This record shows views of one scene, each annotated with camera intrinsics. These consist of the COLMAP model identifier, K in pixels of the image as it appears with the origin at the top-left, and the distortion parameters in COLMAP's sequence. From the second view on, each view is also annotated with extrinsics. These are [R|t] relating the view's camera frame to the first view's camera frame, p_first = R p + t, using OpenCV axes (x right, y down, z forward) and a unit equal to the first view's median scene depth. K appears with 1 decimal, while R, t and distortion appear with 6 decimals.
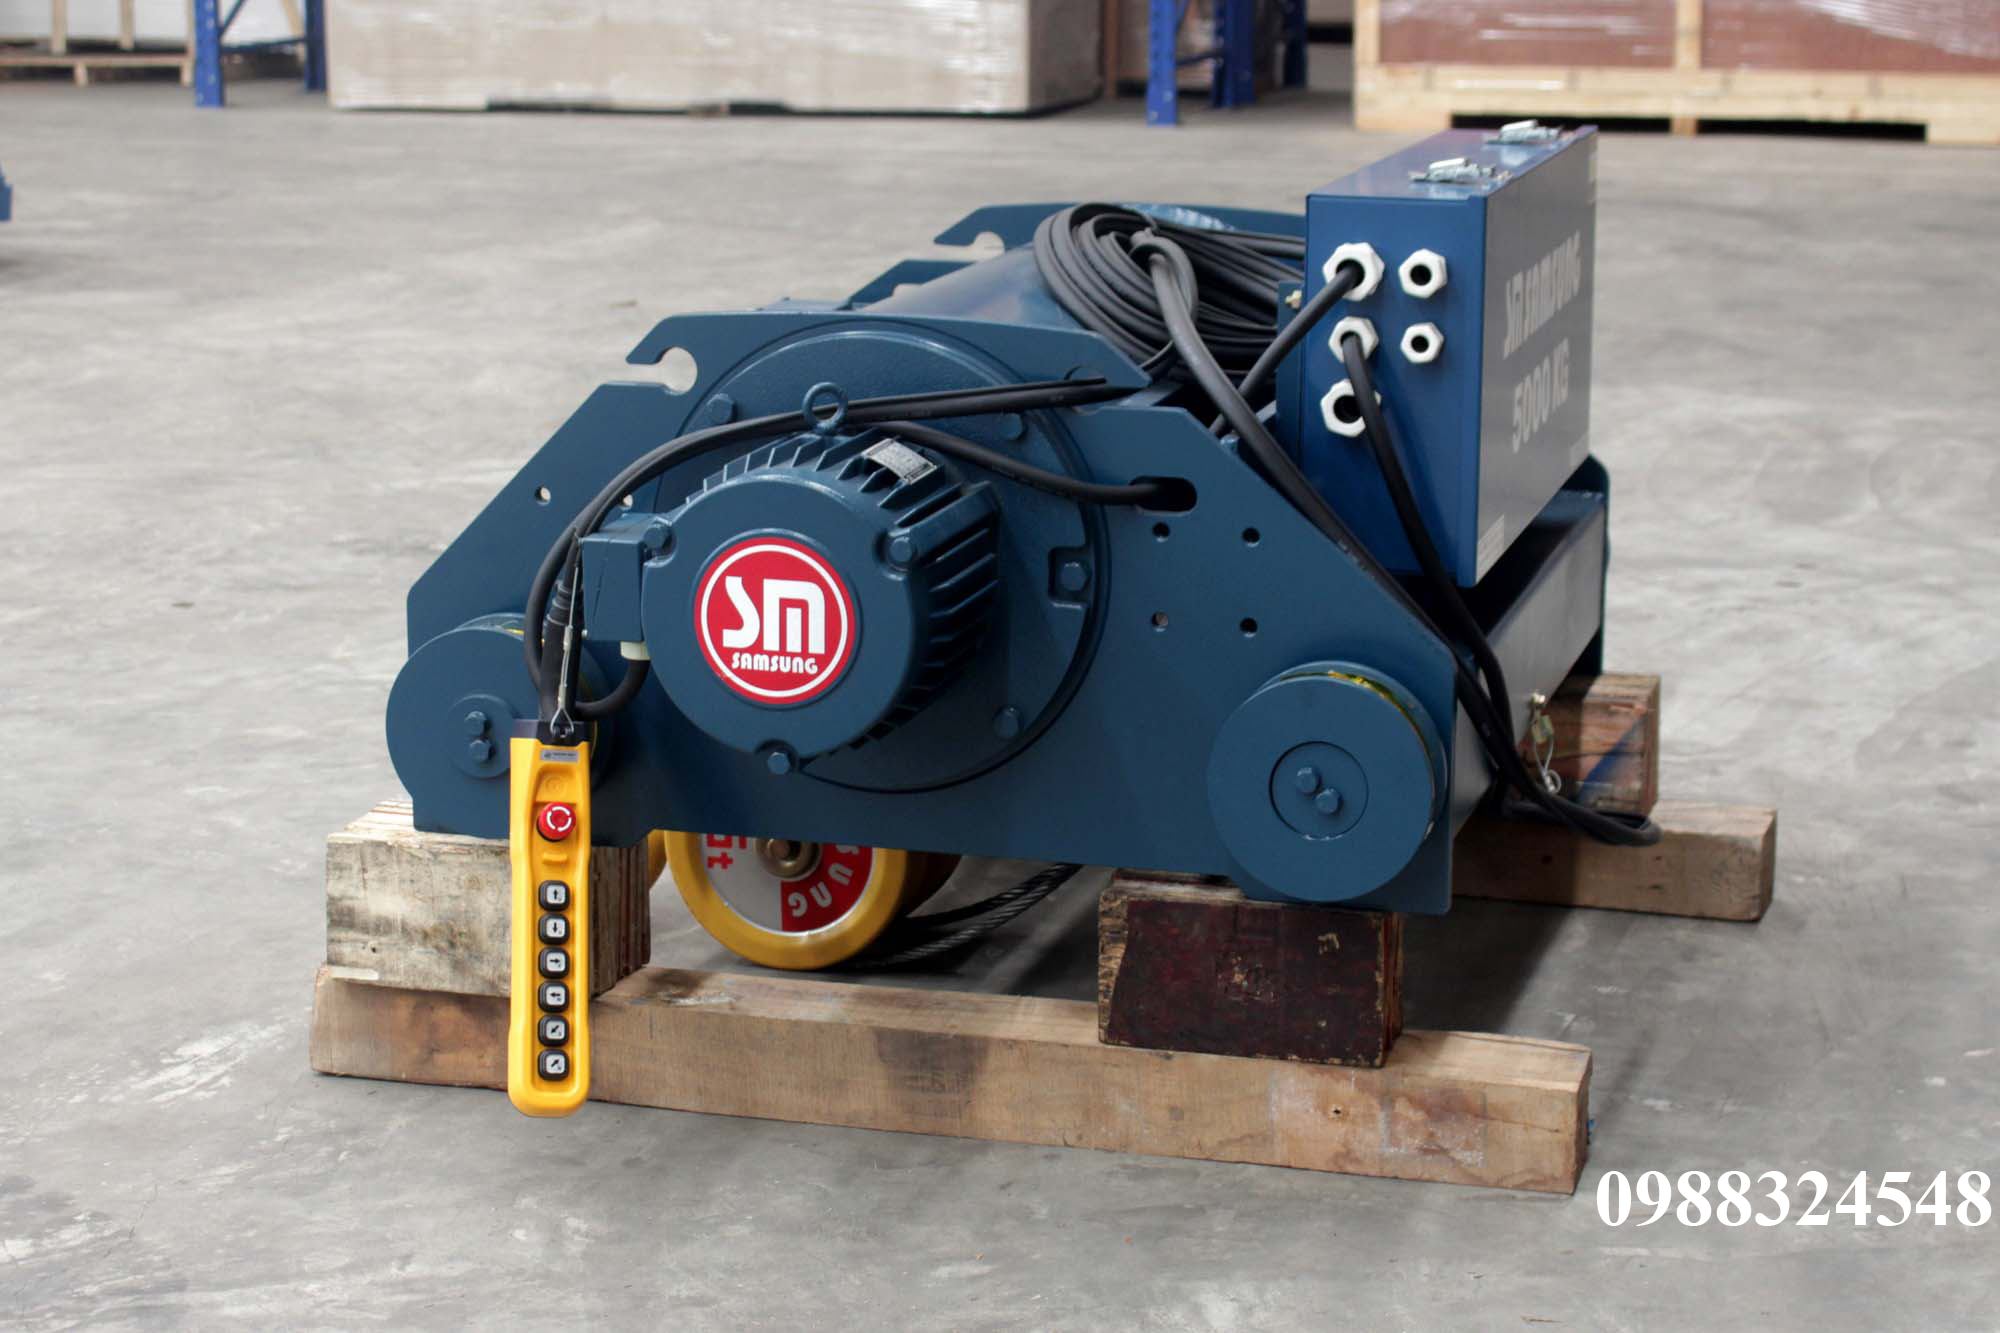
lens RADIAL K [[4023.3, 0, 981.1], [0, 4023.3, 664.7], [0, 0, 1]] dist [-0.034057, 0.000000]
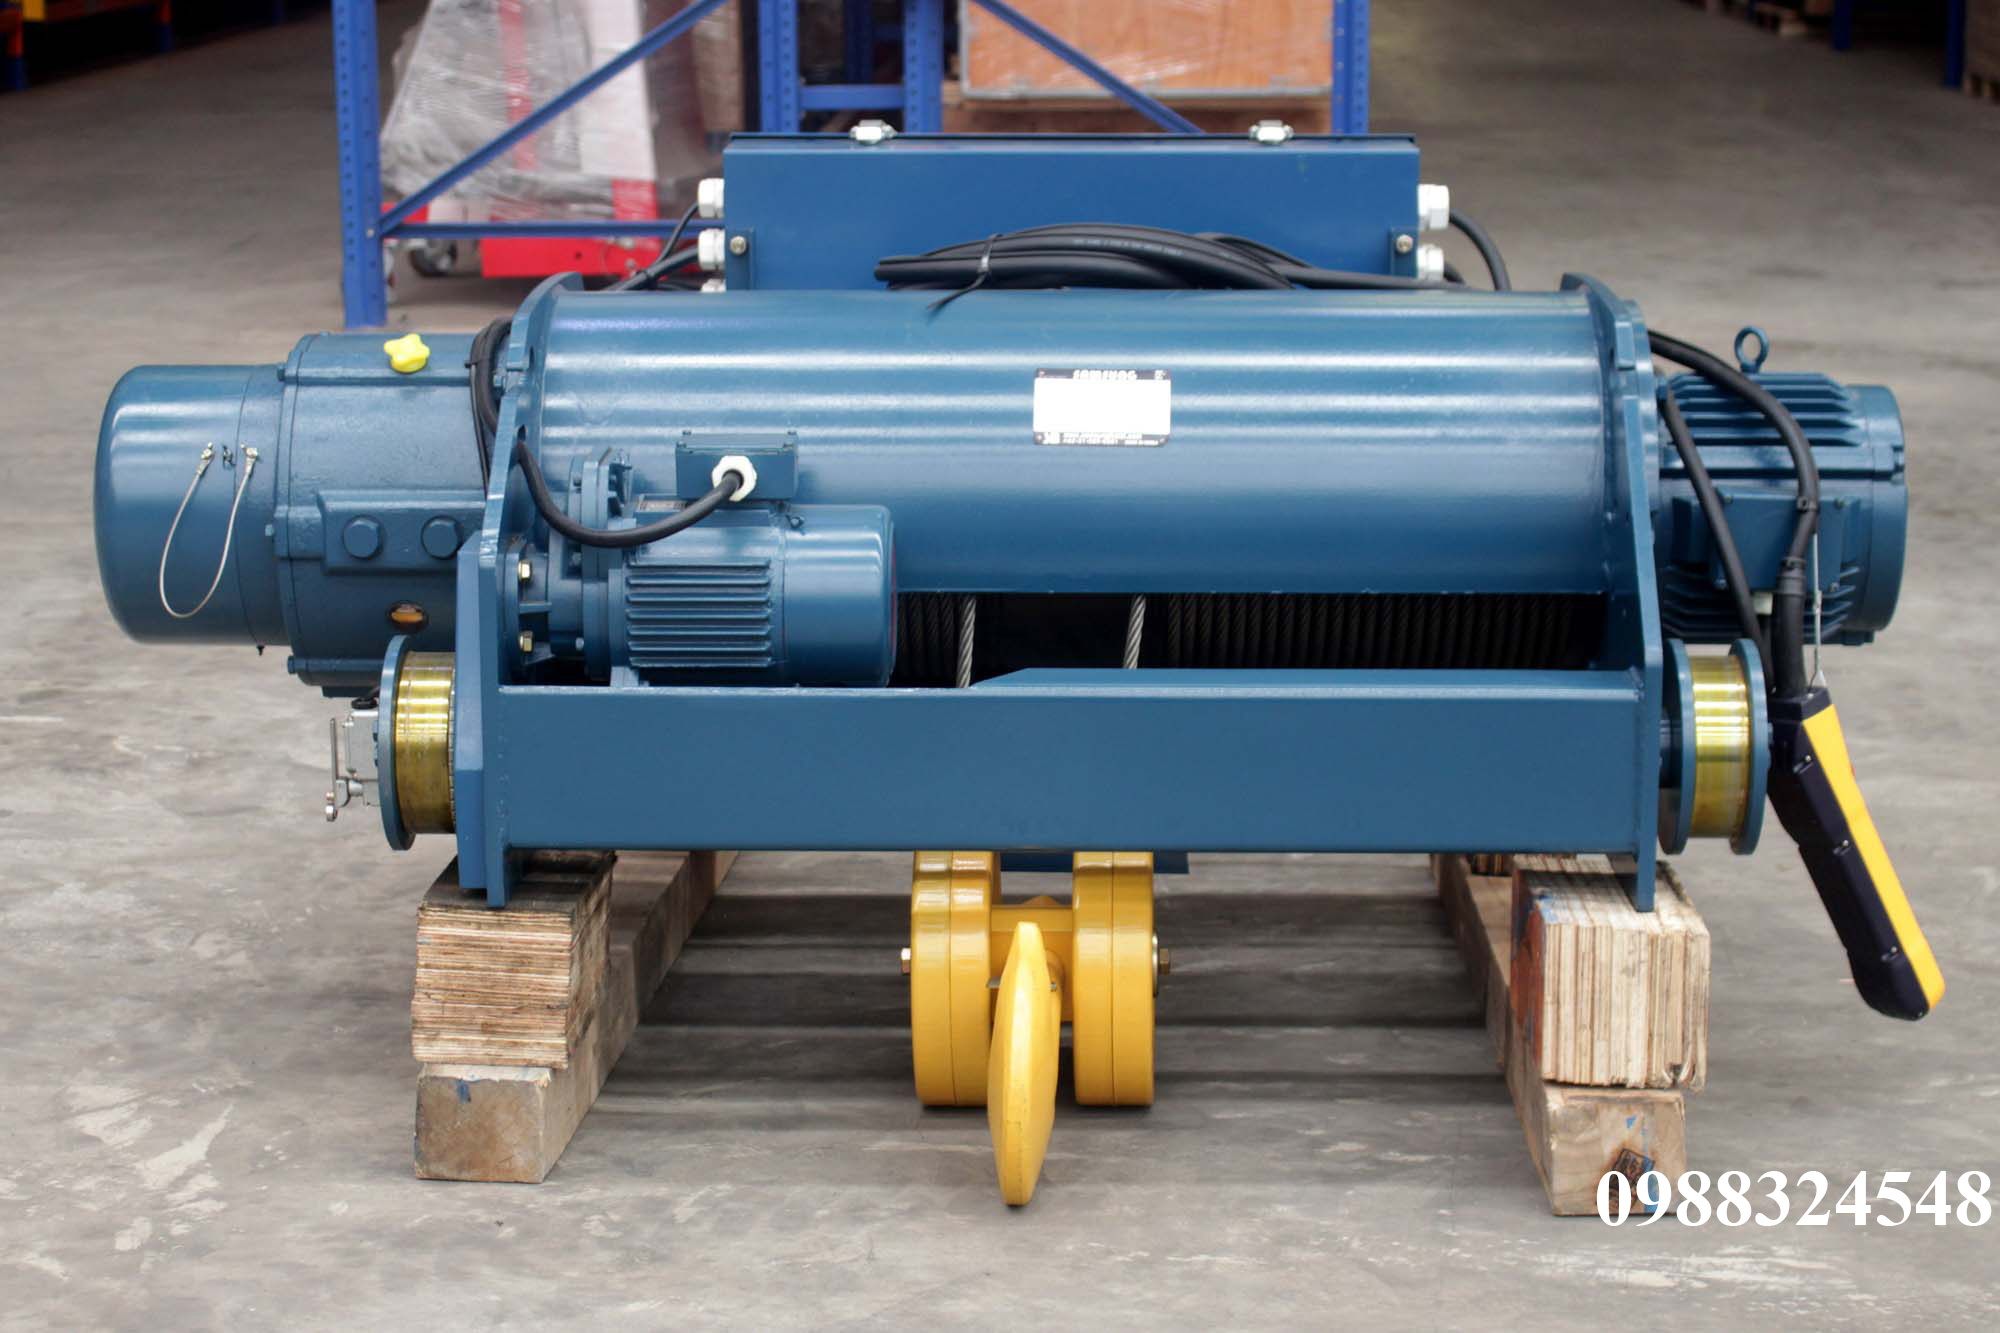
lens RADIAL K [[4023.3, 0, 975.1], [0, 4023.3, 655.9], [0, 0, 1]] dist [-0.034057, 0.000000]
pose [[-0.256125, -0.193209, 0.947138, -1.019998], [0.206815, 0.946180, 0.248940, -0.293798], [-0.944260, 0.259643, -0.202382, 1.383165]]
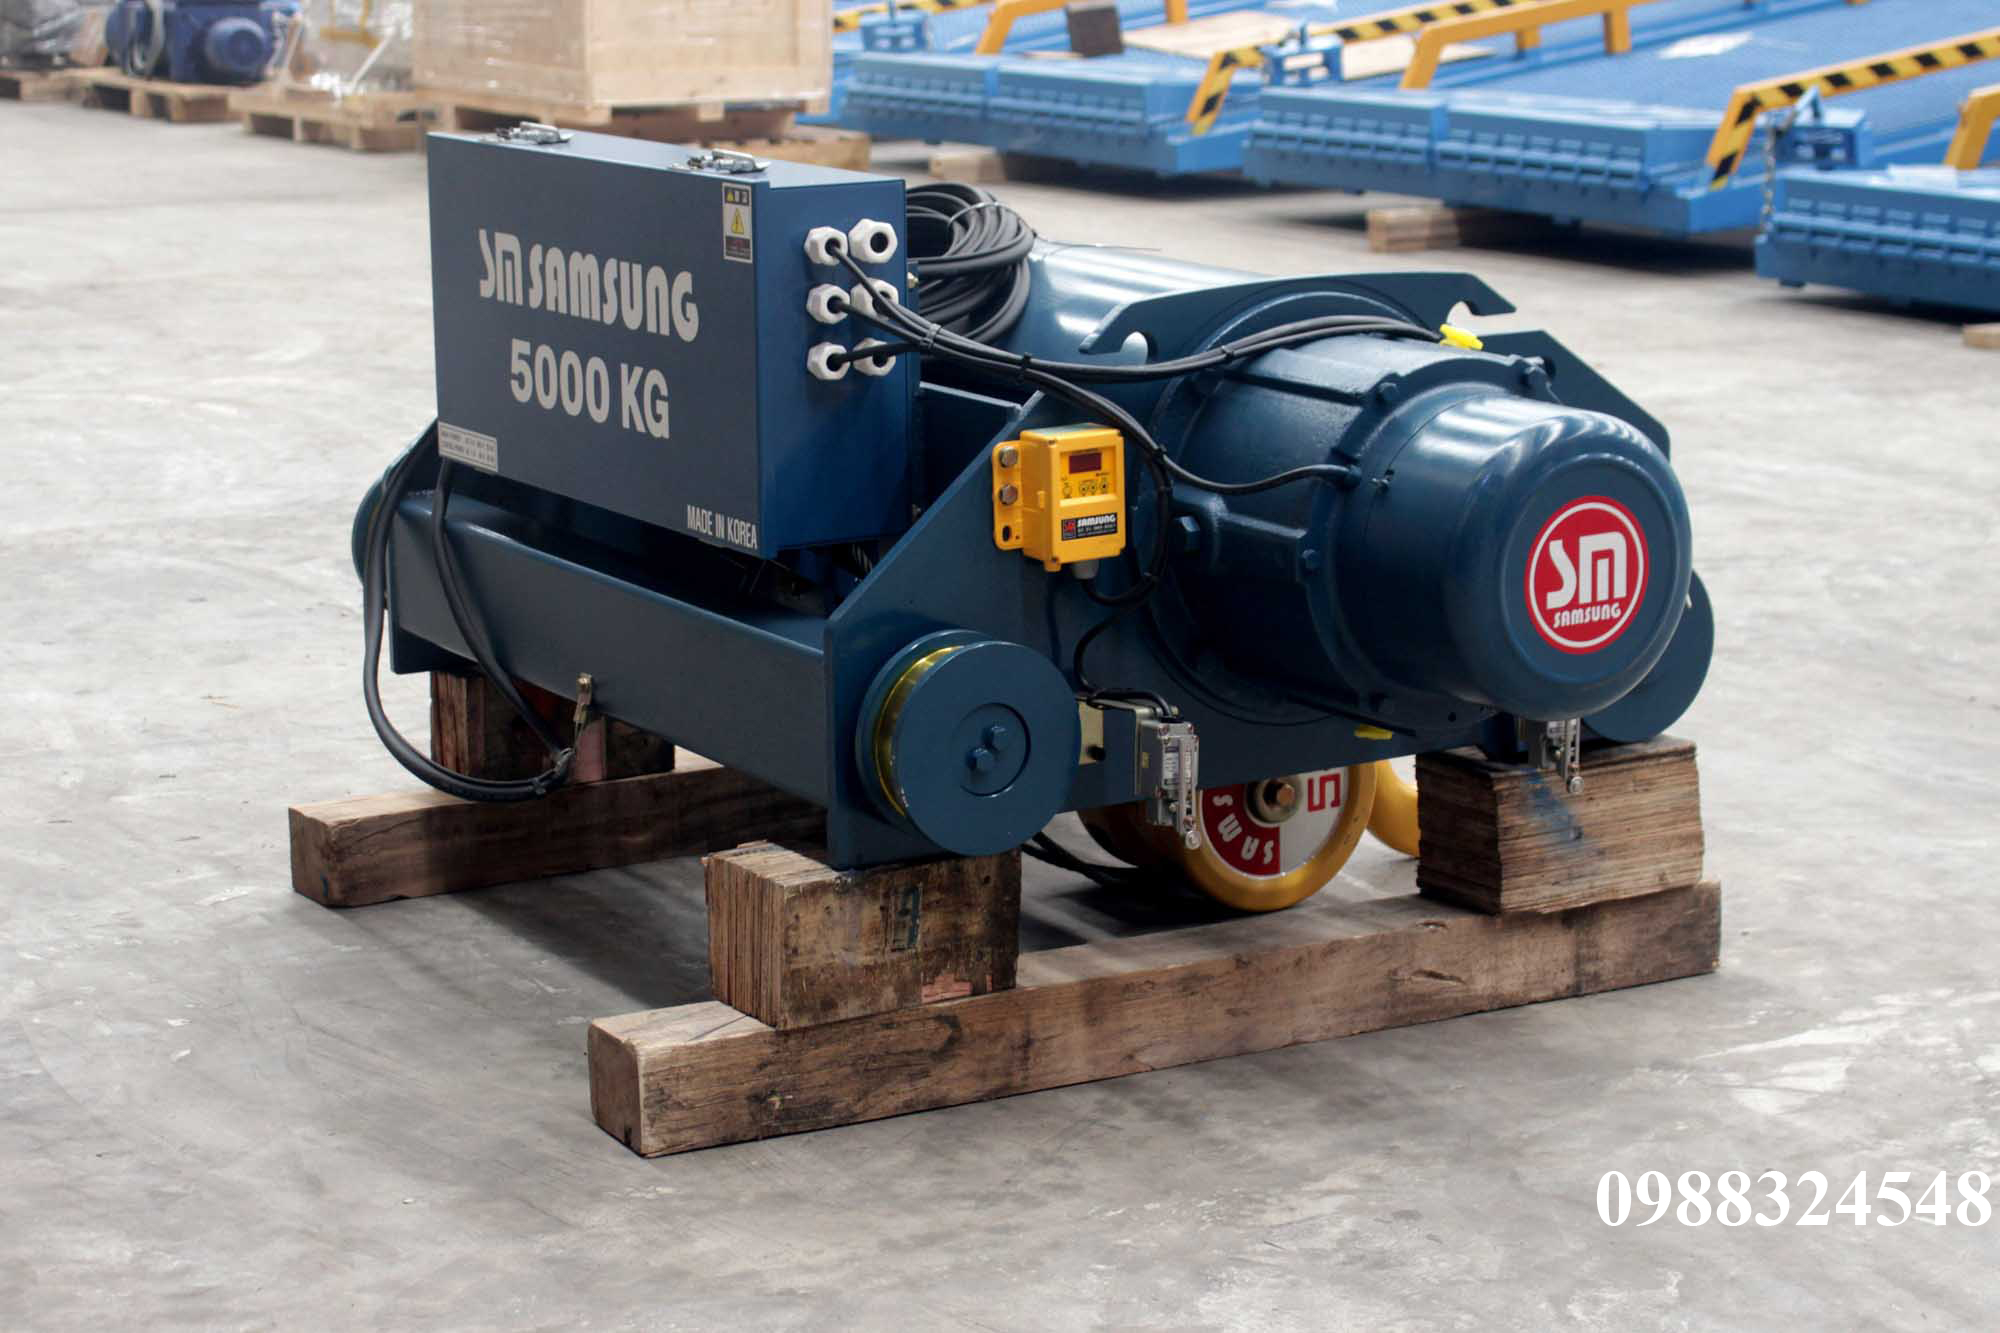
lens RADIAL K [[4023.3, 0, 972.8], [0, 4023.3, 633.4], [0, 0, 1]] dist [-0.034057, 0.000000]
pose [[-0.678436, 0.154519, -0.718226, 0.887167], [-0.146791, 0.929406, 0.338611, -0.401583], [0.719845, 0.335155, -0.607860, 1.859905]]
